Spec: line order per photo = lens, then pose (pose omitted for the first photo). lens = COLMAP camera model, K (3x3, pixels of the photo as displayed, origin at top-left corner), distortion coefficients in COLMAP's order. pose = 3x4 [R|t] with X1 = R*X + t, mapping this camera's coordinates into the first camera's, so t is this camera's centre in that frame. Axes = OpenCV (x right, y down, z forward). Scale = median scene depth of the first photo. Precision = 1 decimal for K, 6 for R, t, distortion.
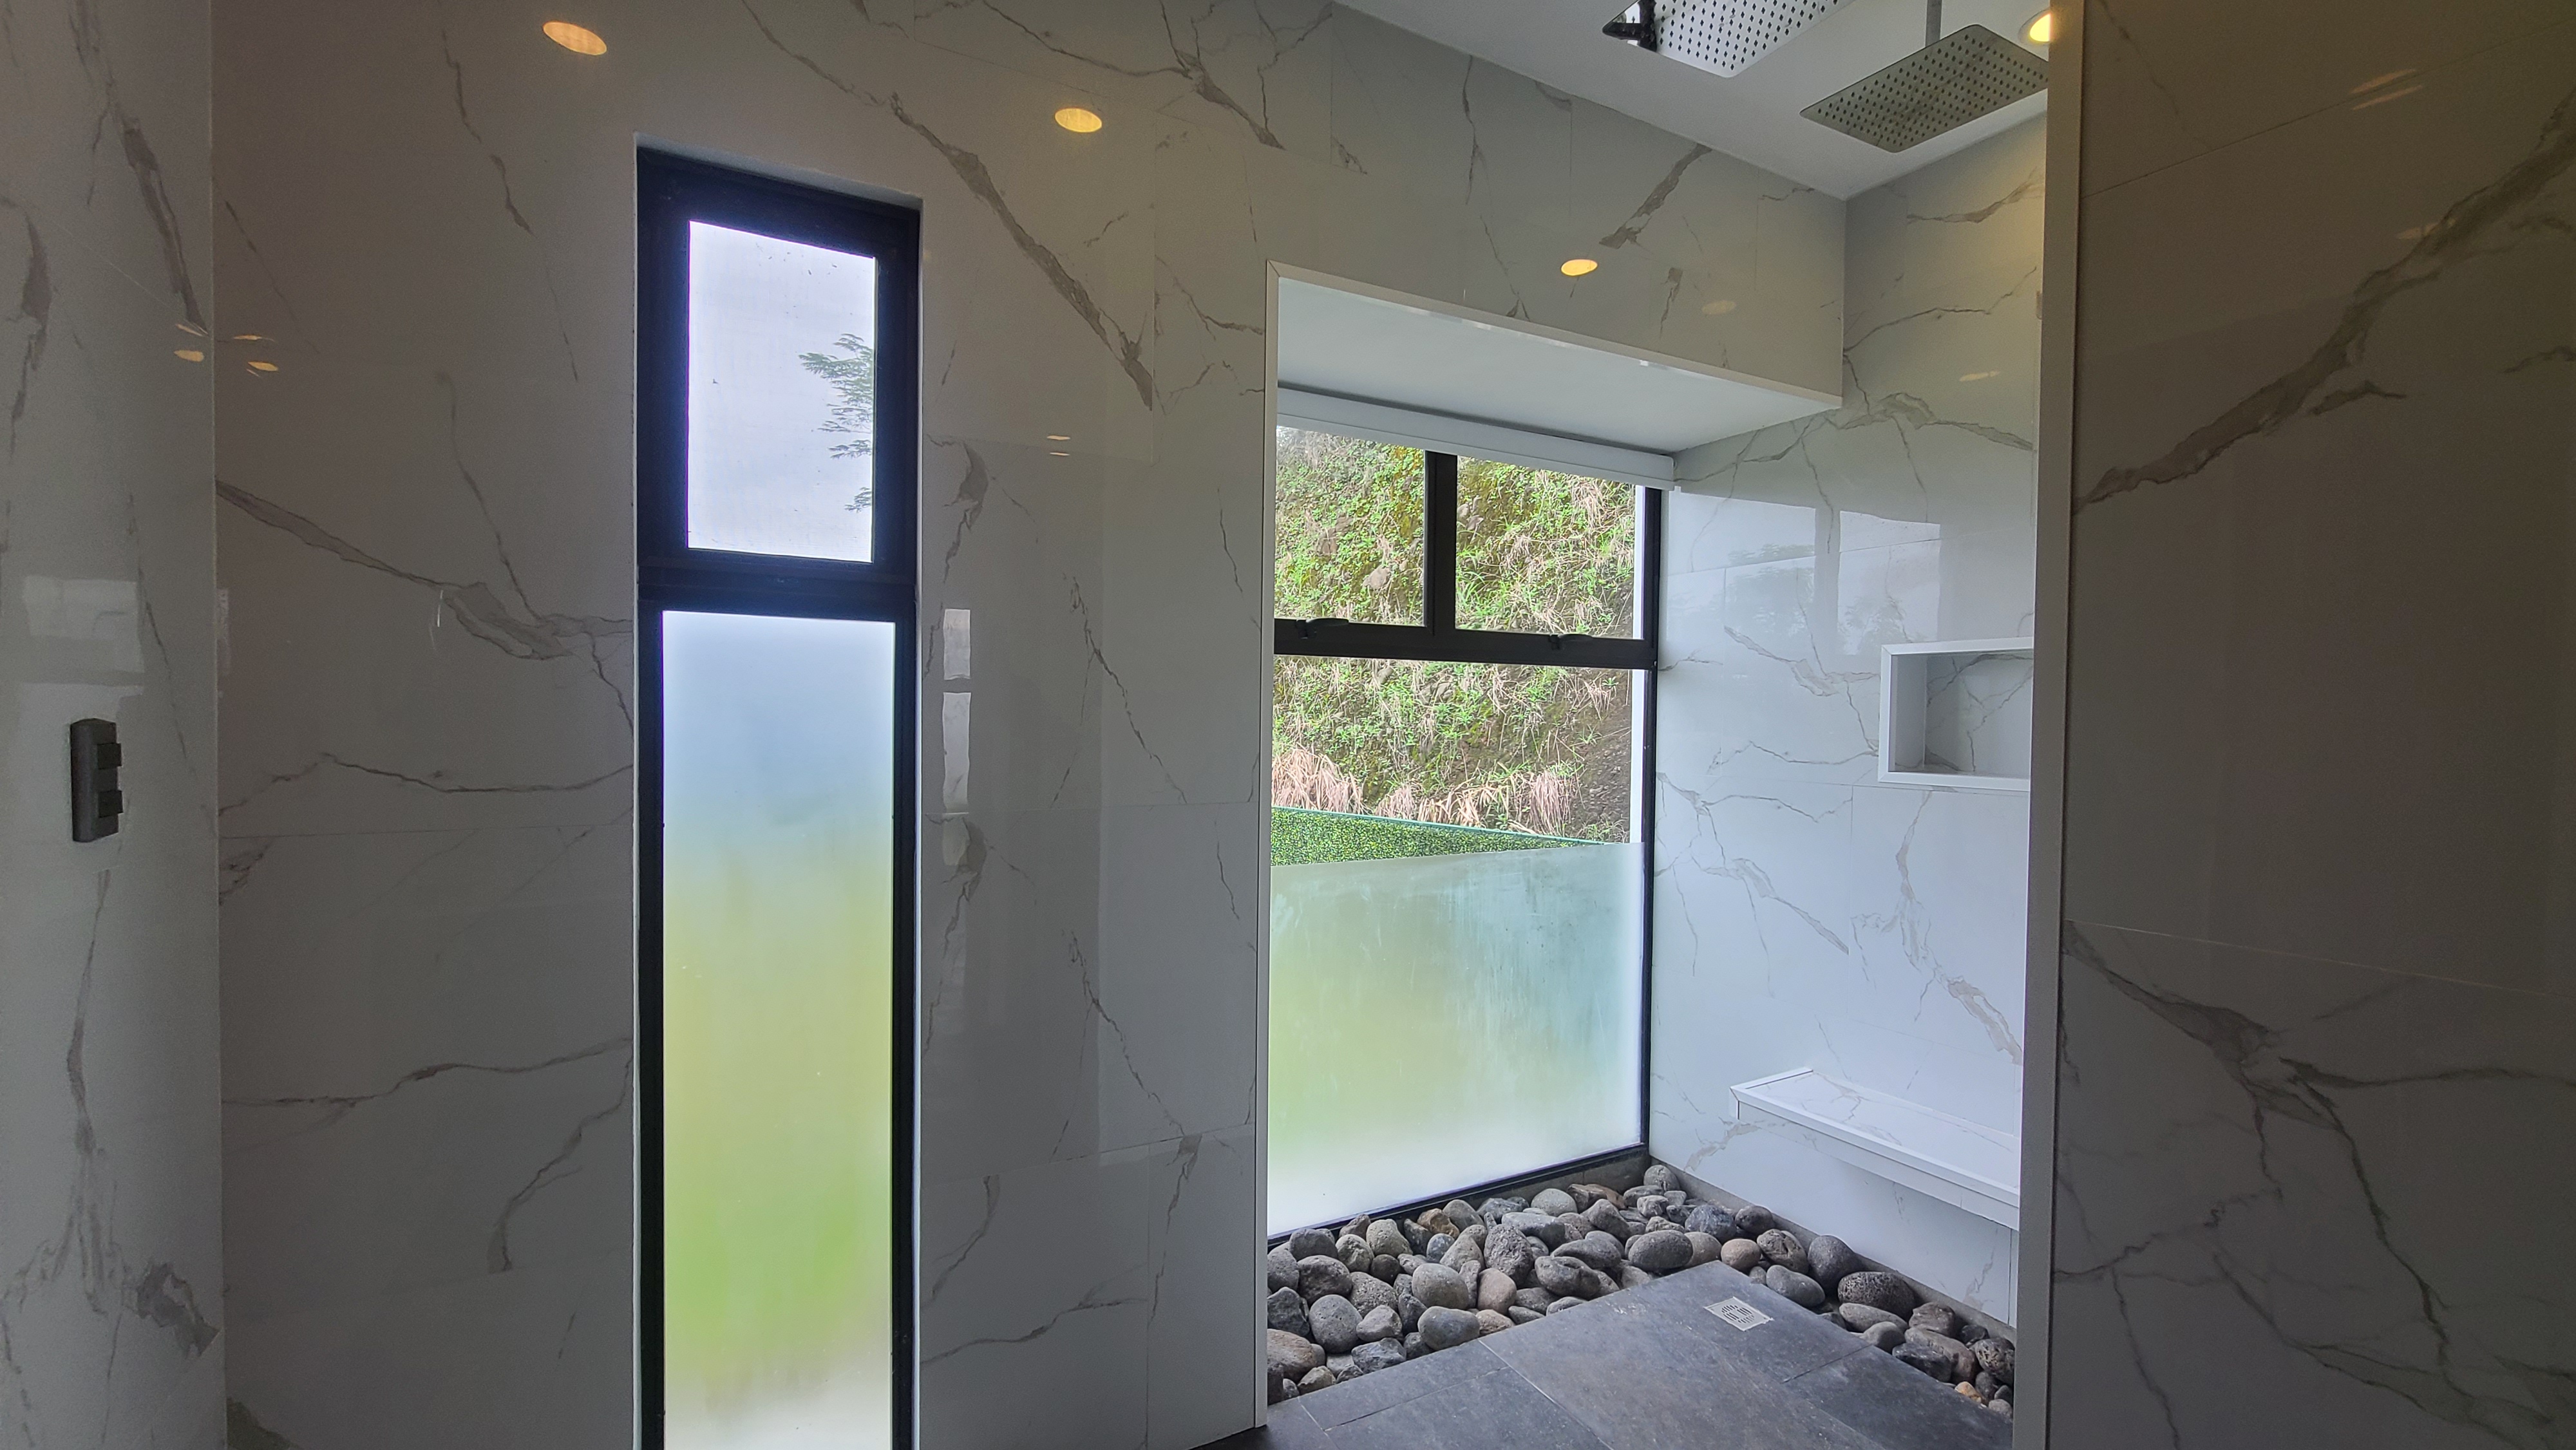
lens RADIAL K [[1061.9, 0, 1289.3], [0, 1061.9, 733.5], [0, 0, 1]] dist [0.002338, -0.000667]
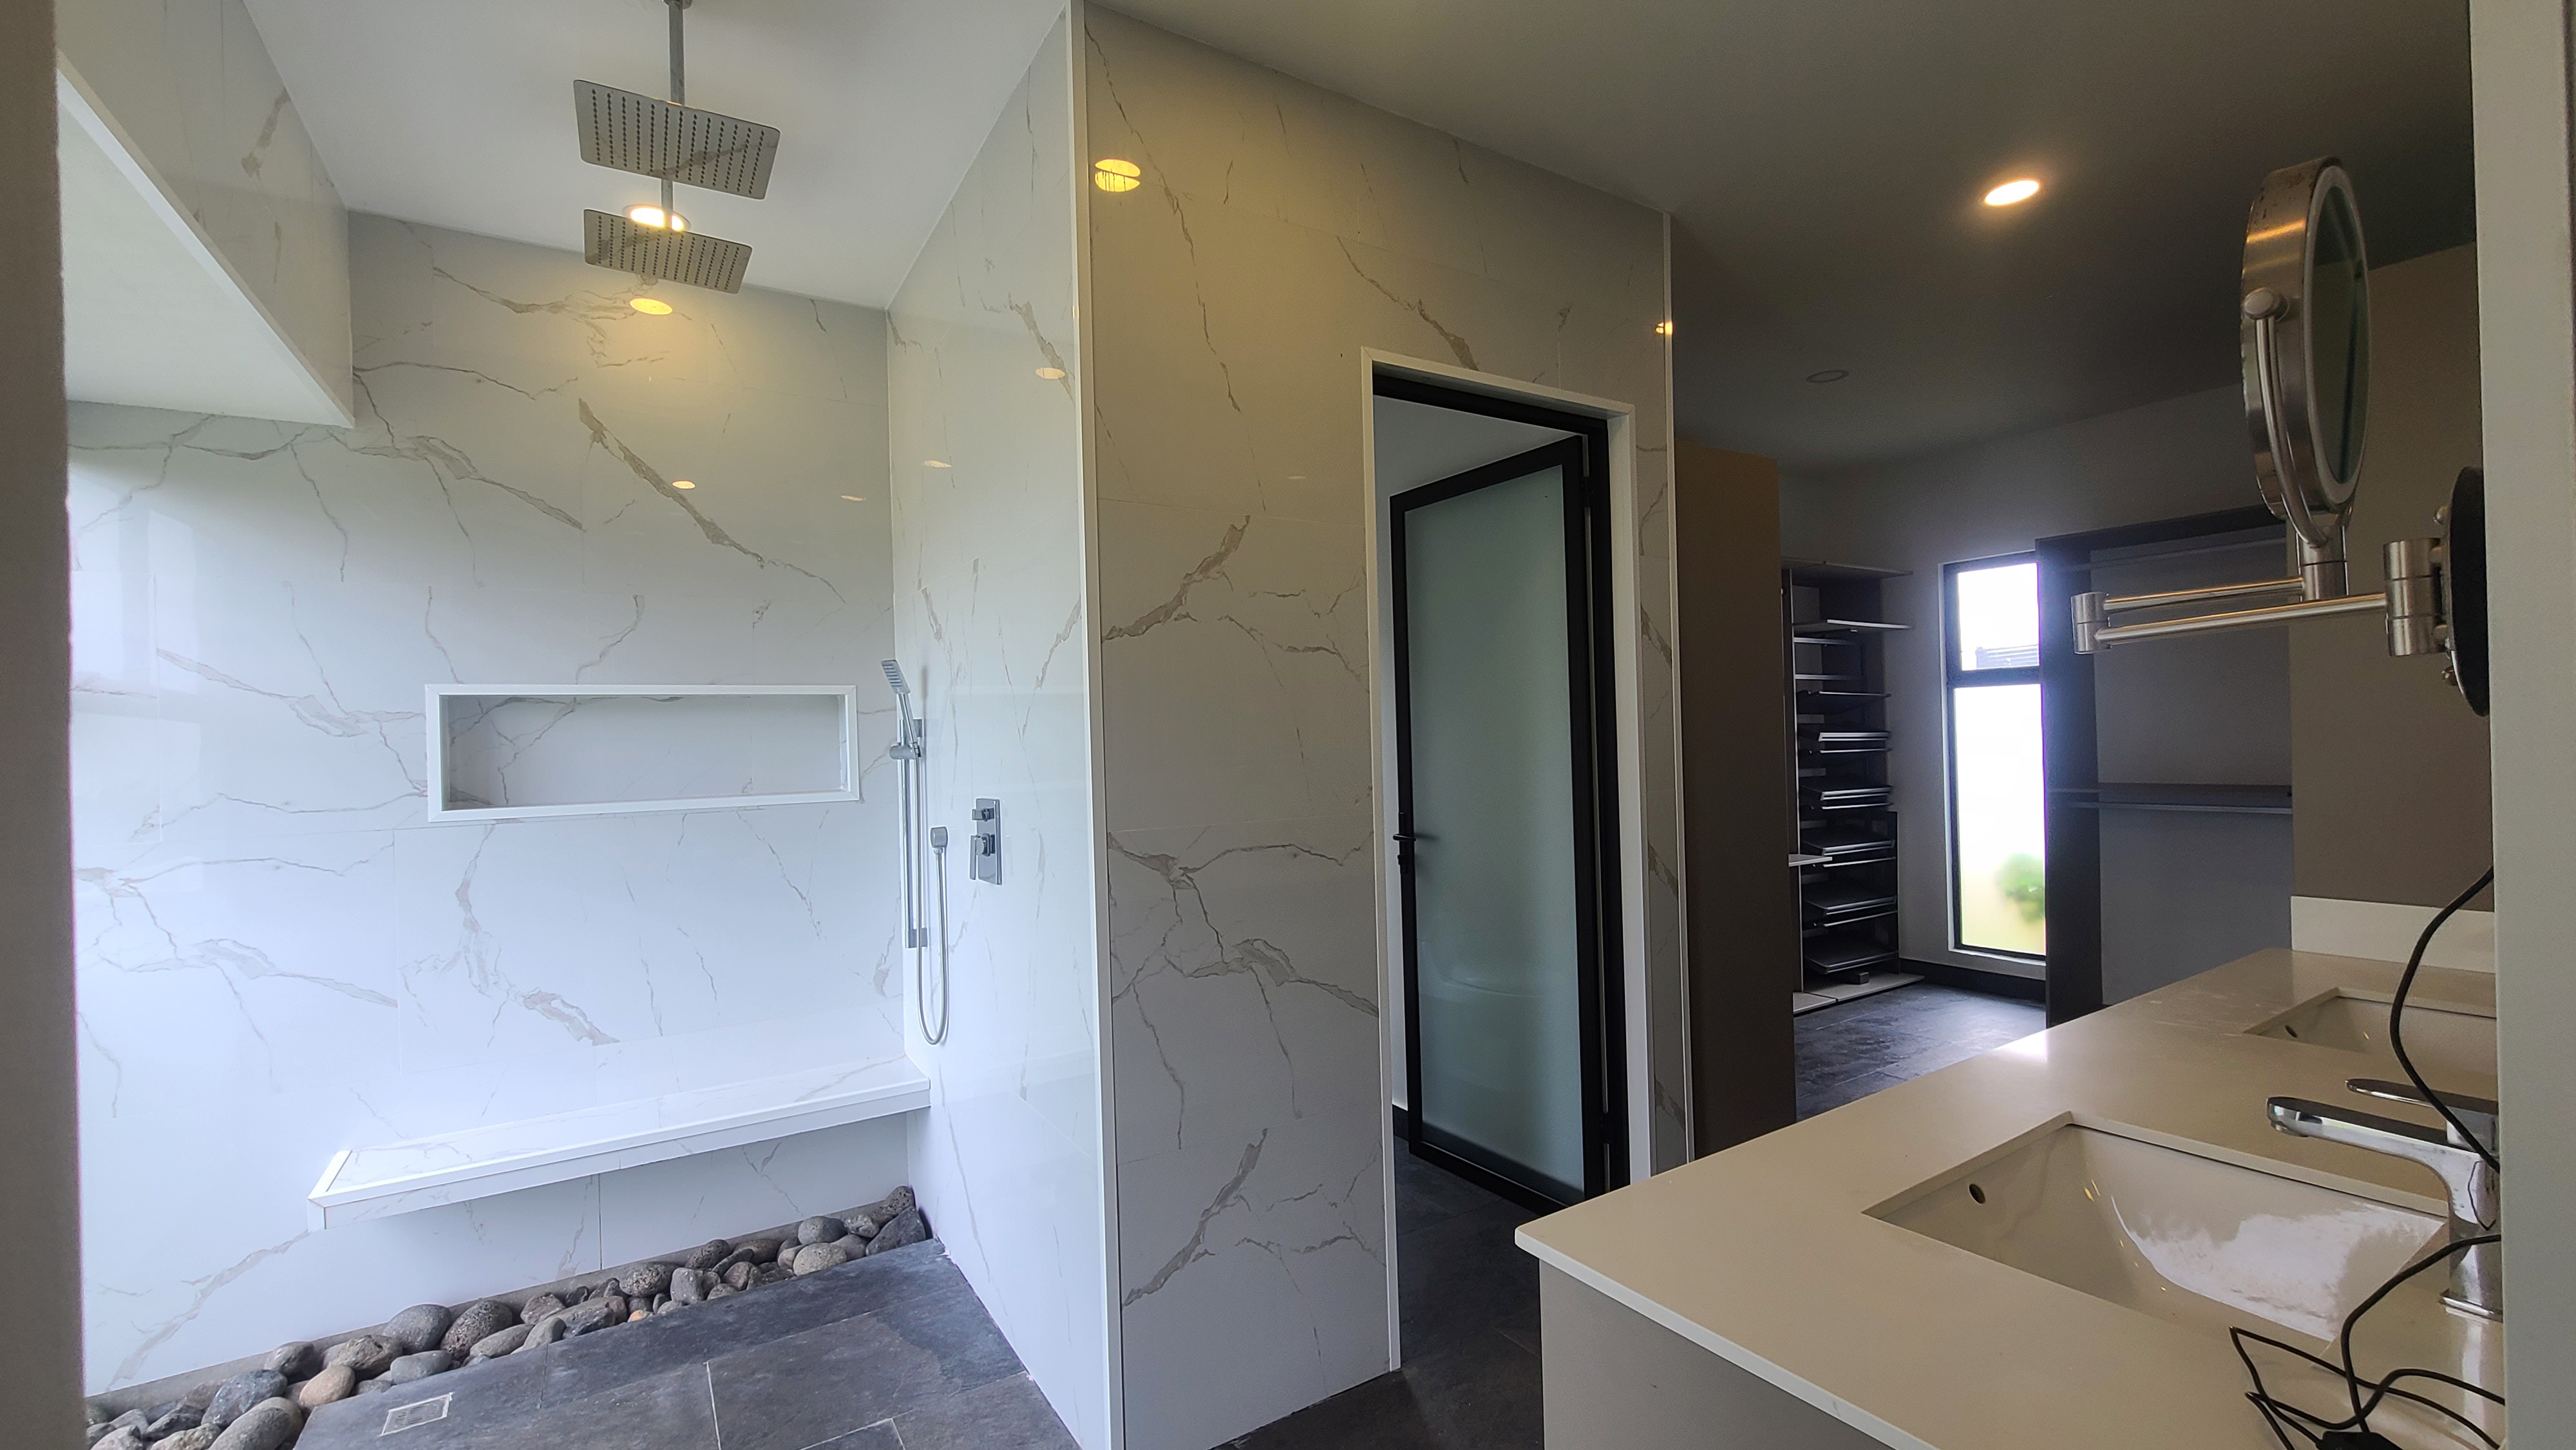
lens RADIAL K [[1061.9, 0, 1291.5], [0, 1061.9, 725.1], [0, 0, 1]] dist [0.002338, -0.000667]
pose [[-0.072139, 0.002647, 0.997391, -0.507602], [0.046198, 0.998932, 0.000690, -0.008905], [-0.996324, 0.046127, -0.072185, 0.275306]]
